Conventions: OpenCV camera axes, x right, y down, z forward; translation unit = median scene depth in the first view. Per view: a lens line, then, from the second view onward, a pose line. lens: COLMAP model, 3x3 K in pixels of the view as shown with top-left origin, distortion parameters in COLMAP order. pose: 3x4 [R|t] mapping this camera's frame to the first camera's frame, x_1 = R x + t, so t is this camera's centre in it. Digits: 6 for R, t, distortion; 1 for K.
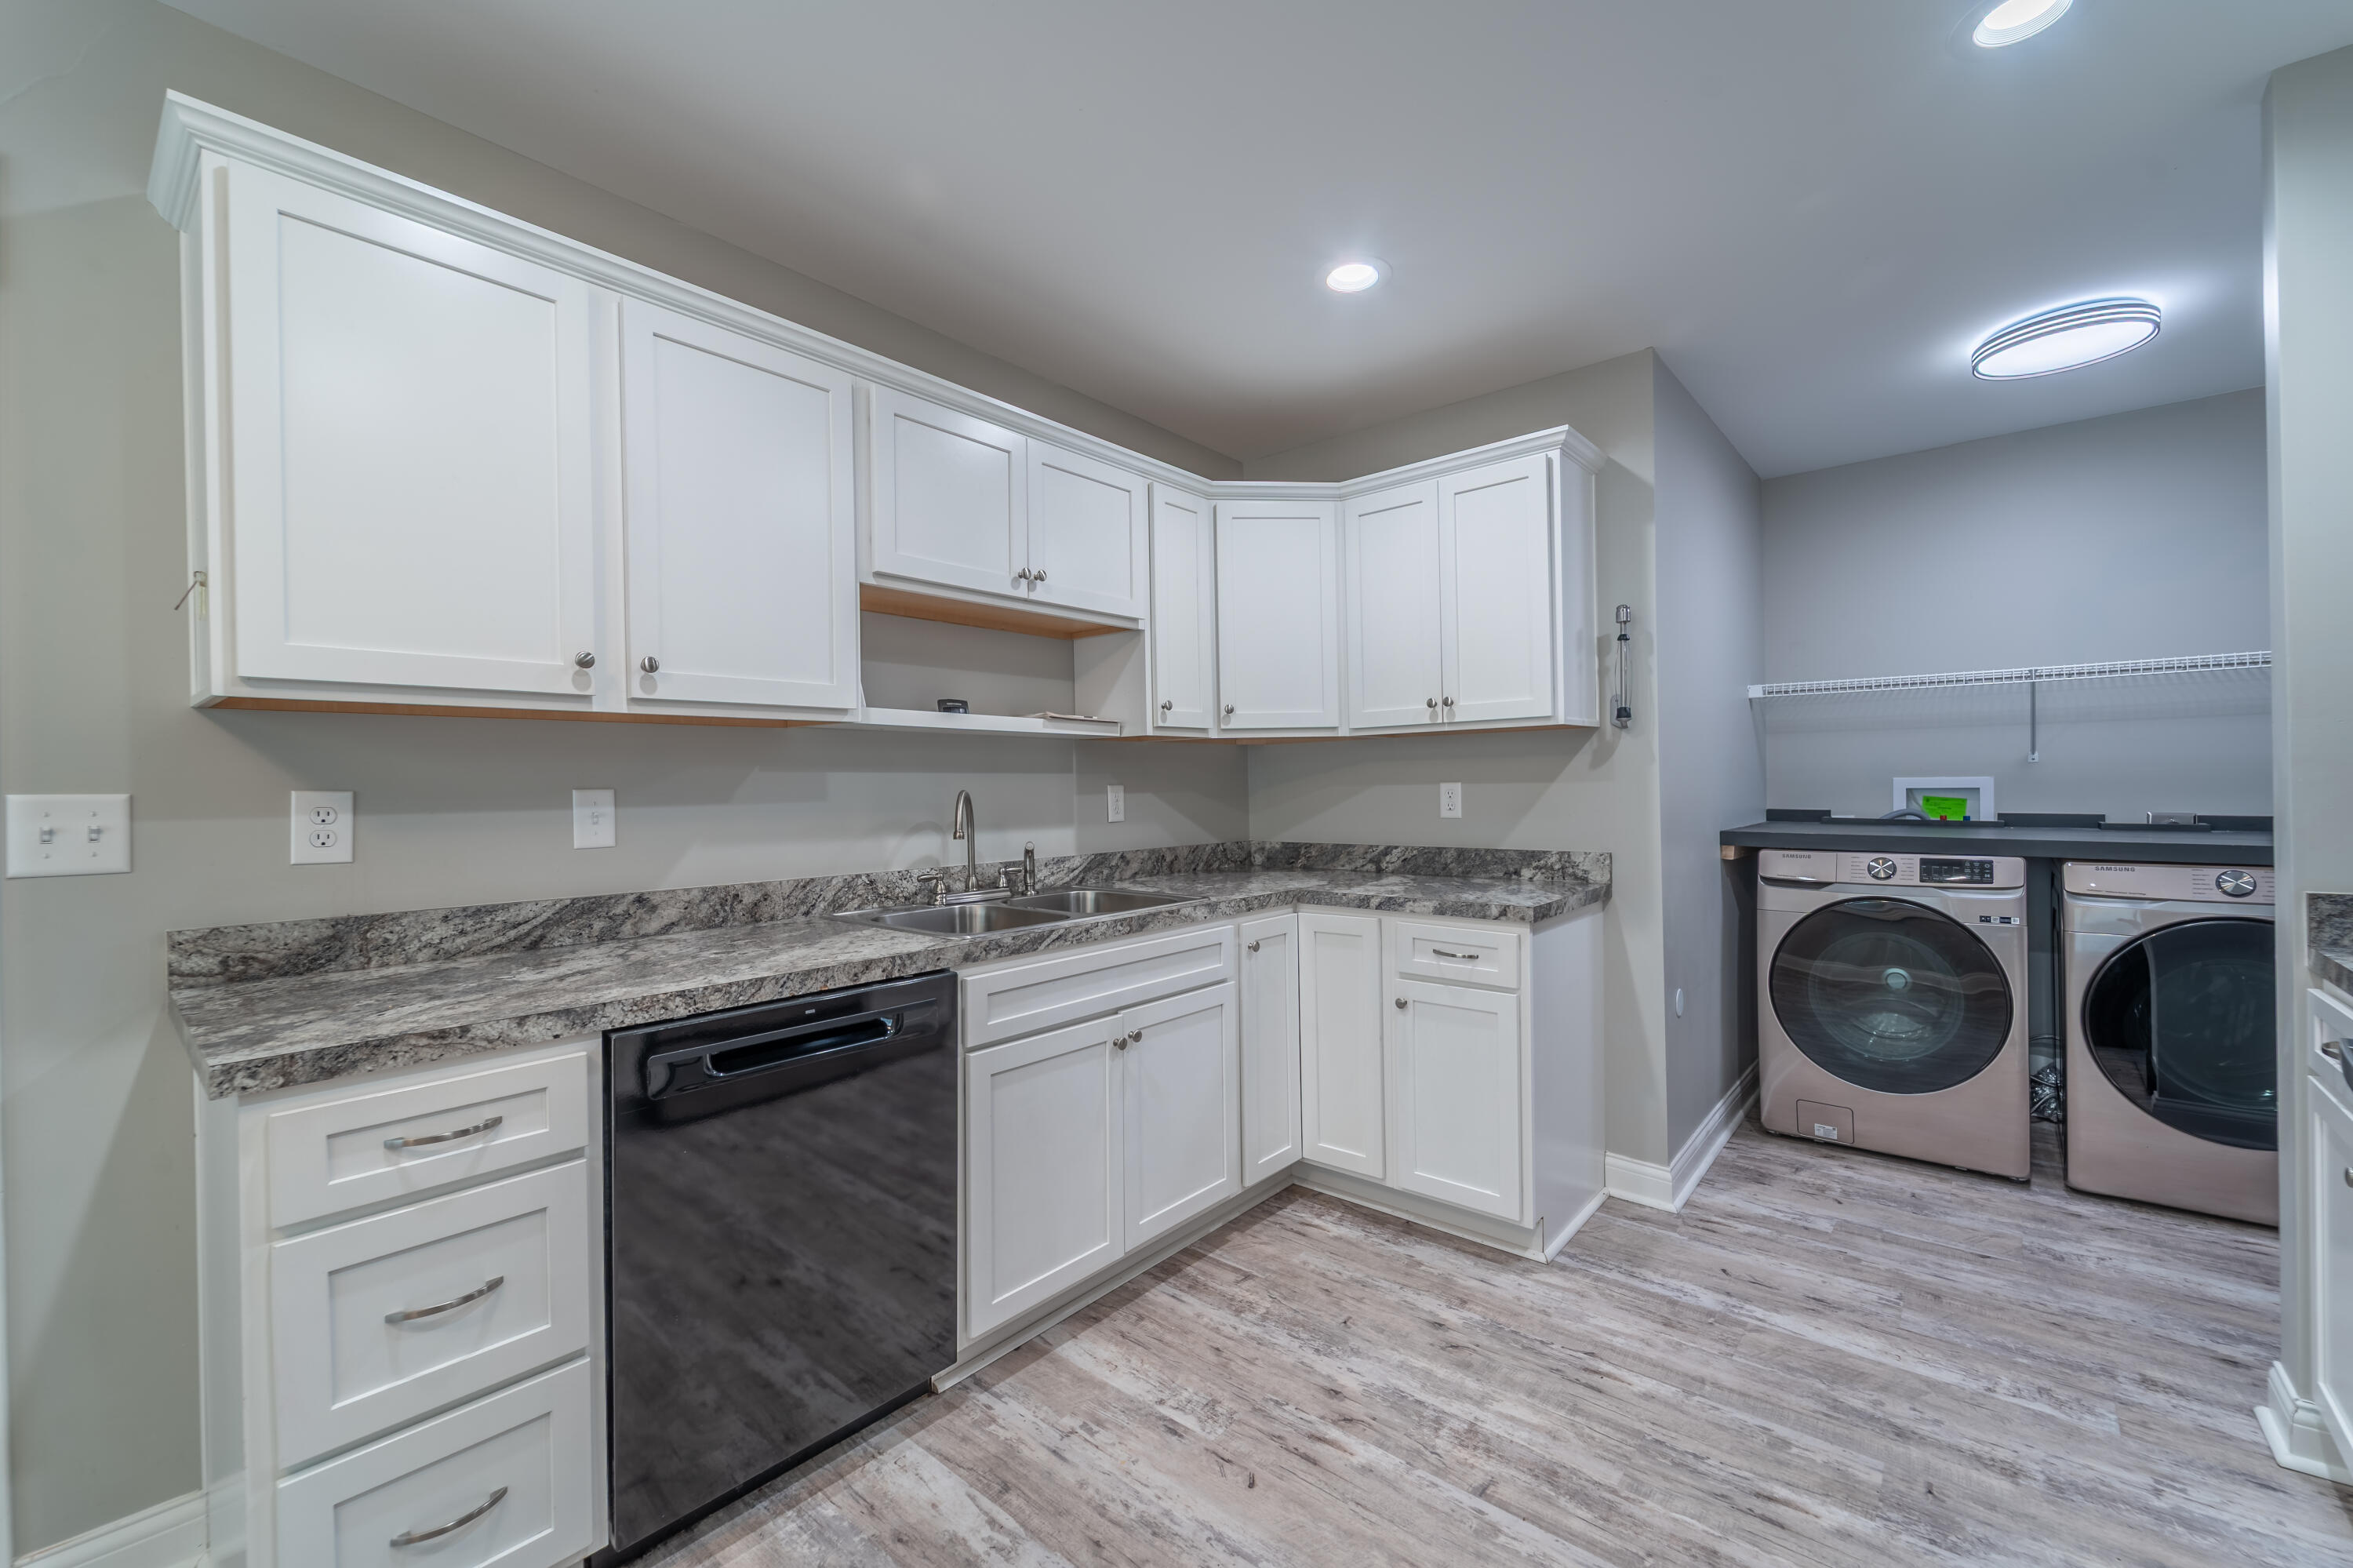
lens RADIAL K [[950.7, 0, 1183.7], [0, 950.7, 788.8], [0, 0, 1]] dist [0.006601, -0.004144]
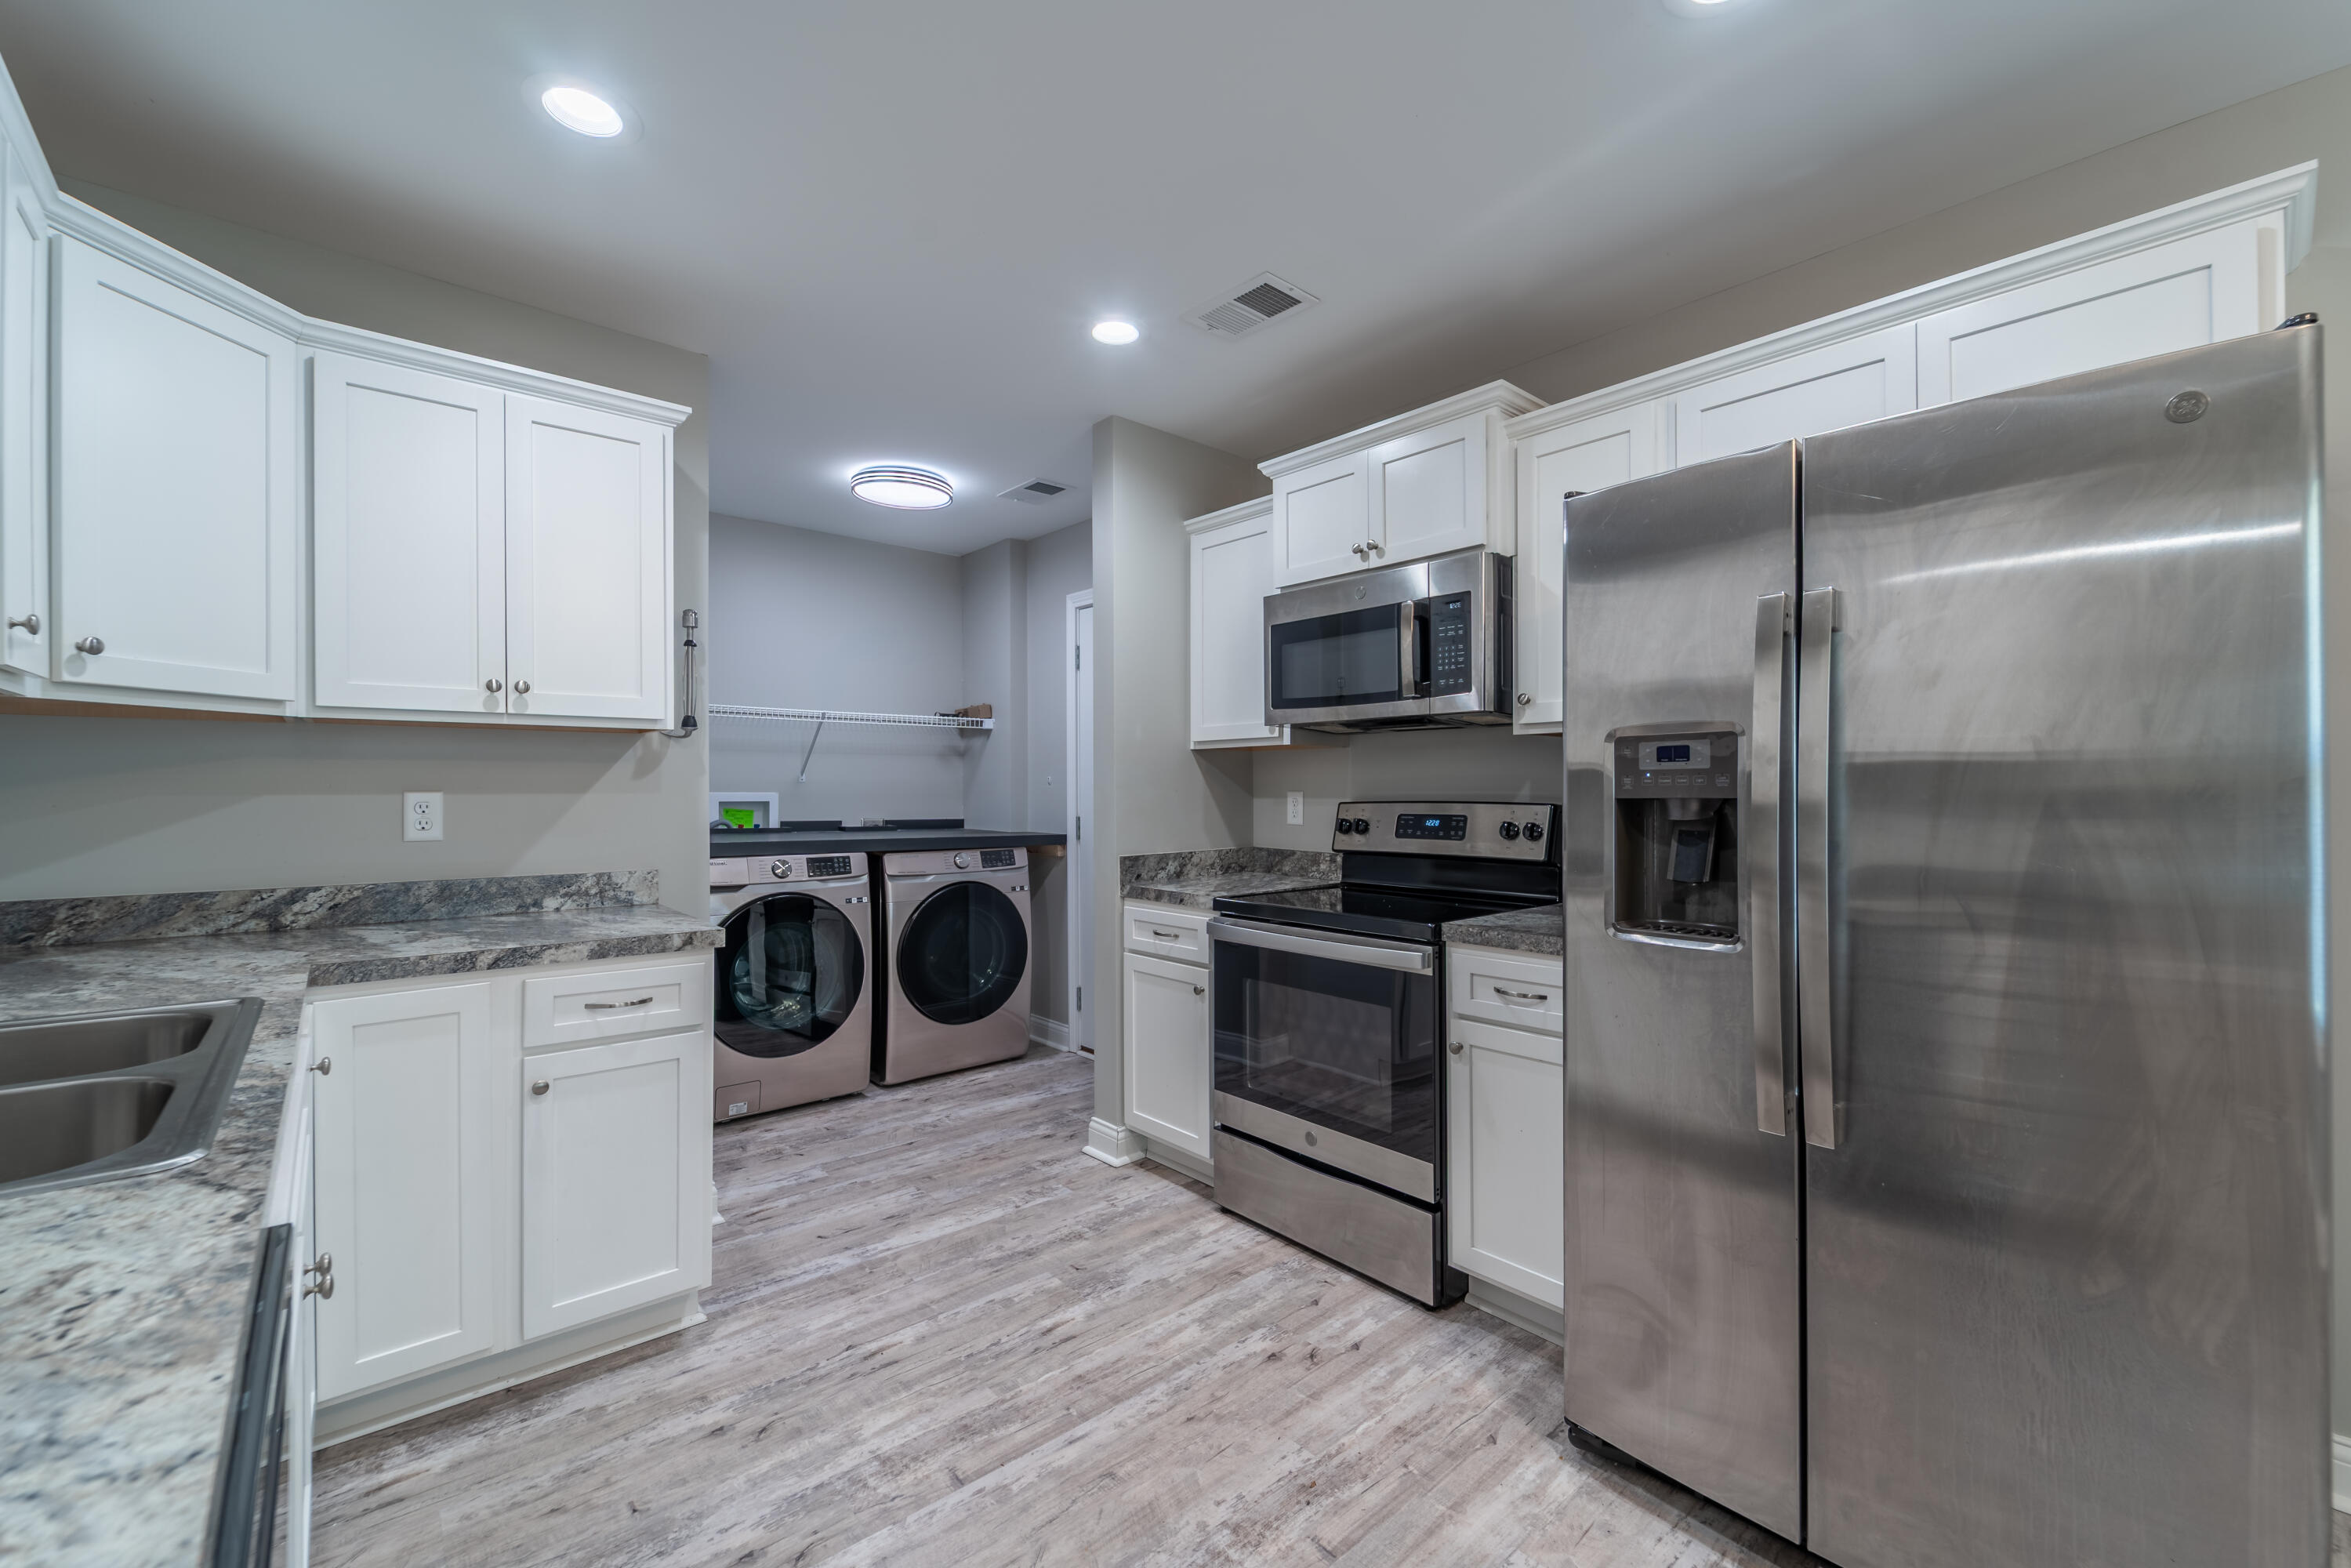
lens RADIAL K [[951.6, 0, 1183.0], [0, 951.6, 787.3], [0, 0, 1]] dist [0.002745, -0.003427]
pose [[0.145275, 0.017020, 0.989245, -0.458972], [0.000704, 0.999850, -0.017306, 0.003627], [-0.989391, 0.003210, 0.145241, 0.409011]]
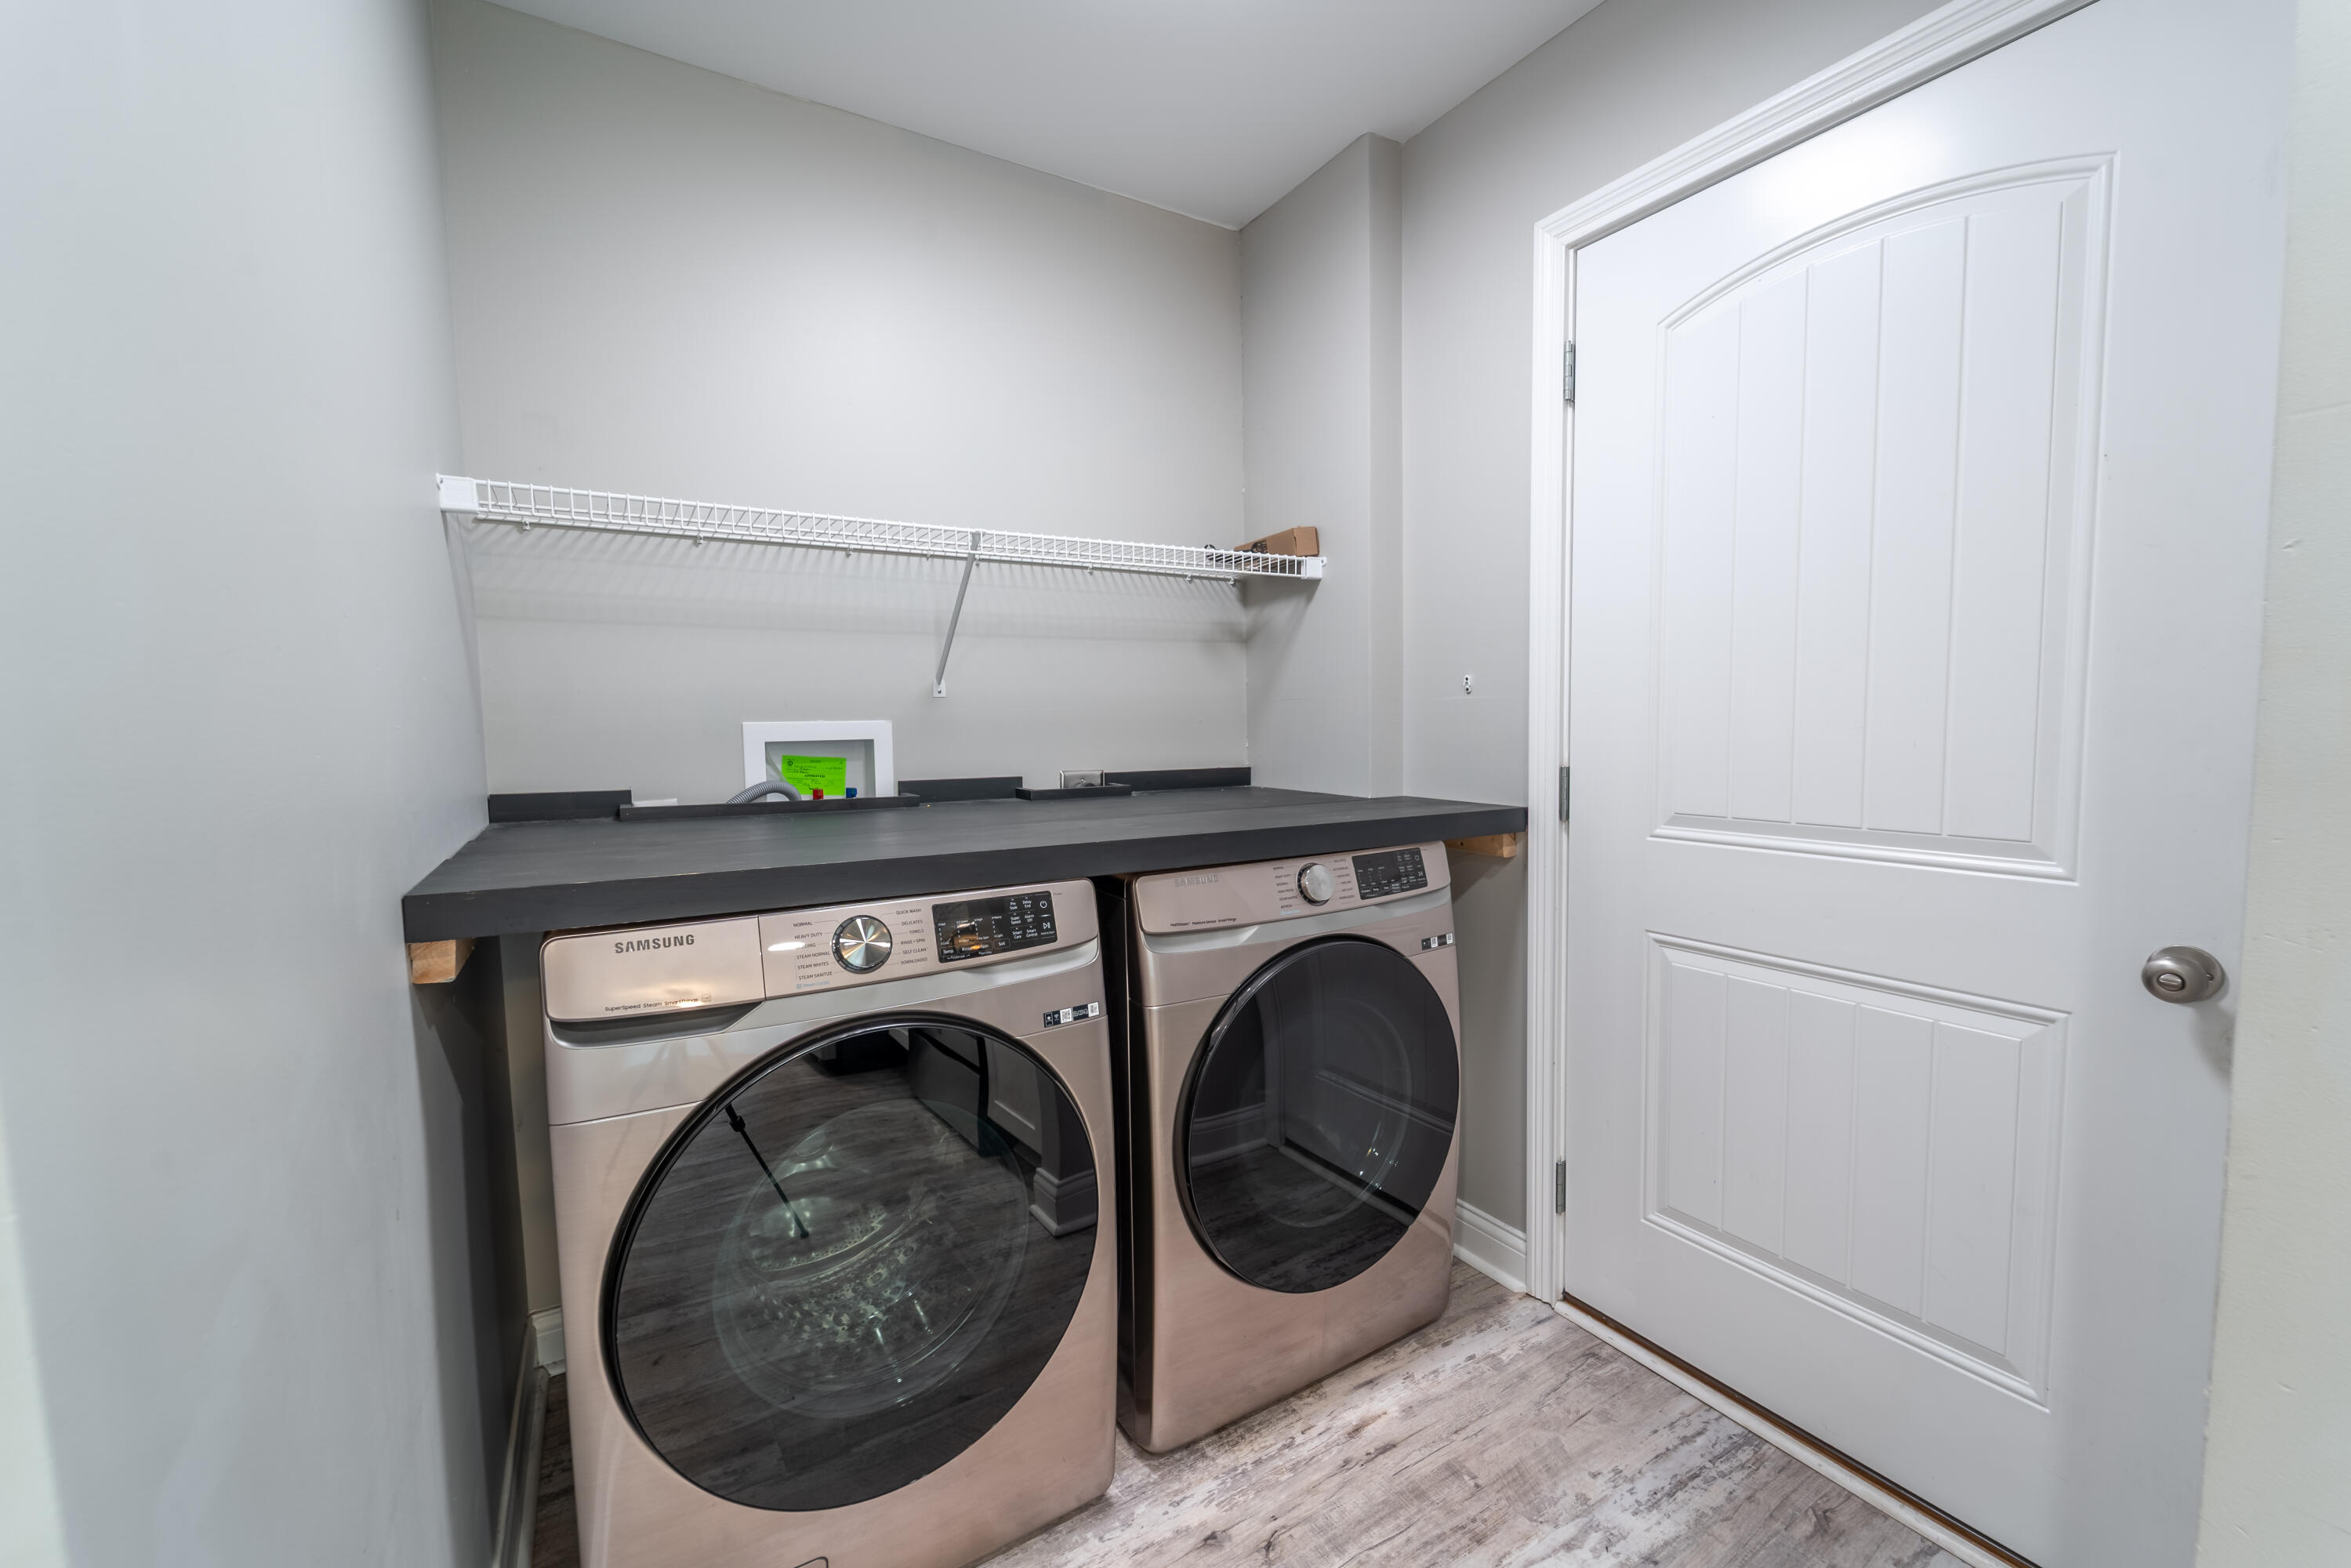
lens RADIAL K [[949.9, 0, 1182.7], [0, 949.9, 788.7], [0, 0, 1]] dist [0.006601, -0.004144]
pose [[0.311499, -0.063344, 0.948133, 0.490388], [0.015066, 0.997980, 0.061724, -0.005627], [-0.950127, -0.004942, 0.311824, 0.920916]]
